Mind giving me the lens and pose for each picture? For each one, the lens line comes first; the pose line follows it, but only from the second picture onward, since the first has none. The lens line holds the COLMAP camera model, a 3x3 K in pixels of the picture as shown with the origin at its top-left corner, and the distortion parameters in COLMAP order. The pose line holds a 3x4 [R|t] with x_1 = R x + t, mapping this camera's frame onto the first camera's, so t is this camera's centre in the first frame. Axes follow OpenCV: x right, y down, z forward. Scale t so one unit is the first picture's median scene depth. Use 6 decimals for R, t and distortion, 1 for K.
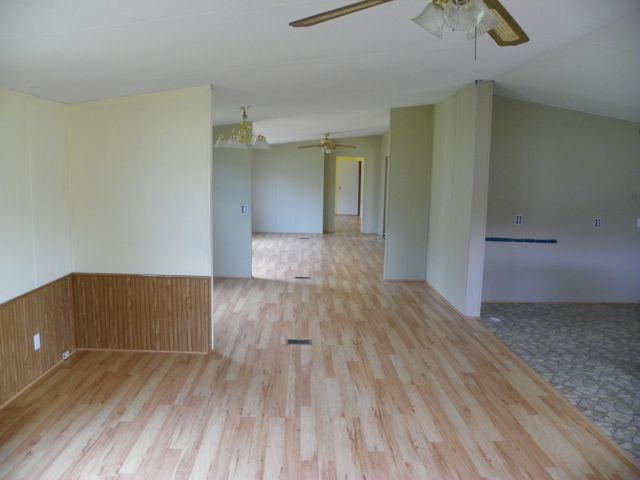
lens RADIAL K [[490.0, 0, 319.9], [0, 490.0, 239.0], [0, 0, 1]] dist [-0.118252, 0.029474]
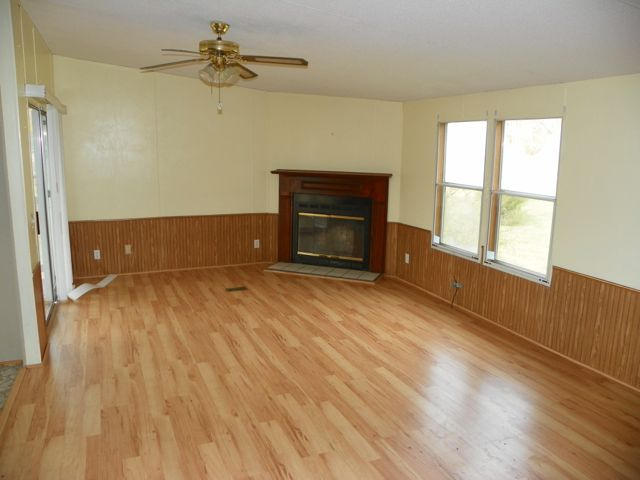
lens RADIAL K [[490.0, 0, 317.7], [0, 490.0, 240.8], [0, 0, 1]] dist [-0.118252, 0.029474]
pose [[-0.928013, 0.032876, -0.371094, 0.380881], [-0.089791, 0.946996, 0.308440, -0.239230], [0.361565, 0.319557, -0.875873, 1.789417]]
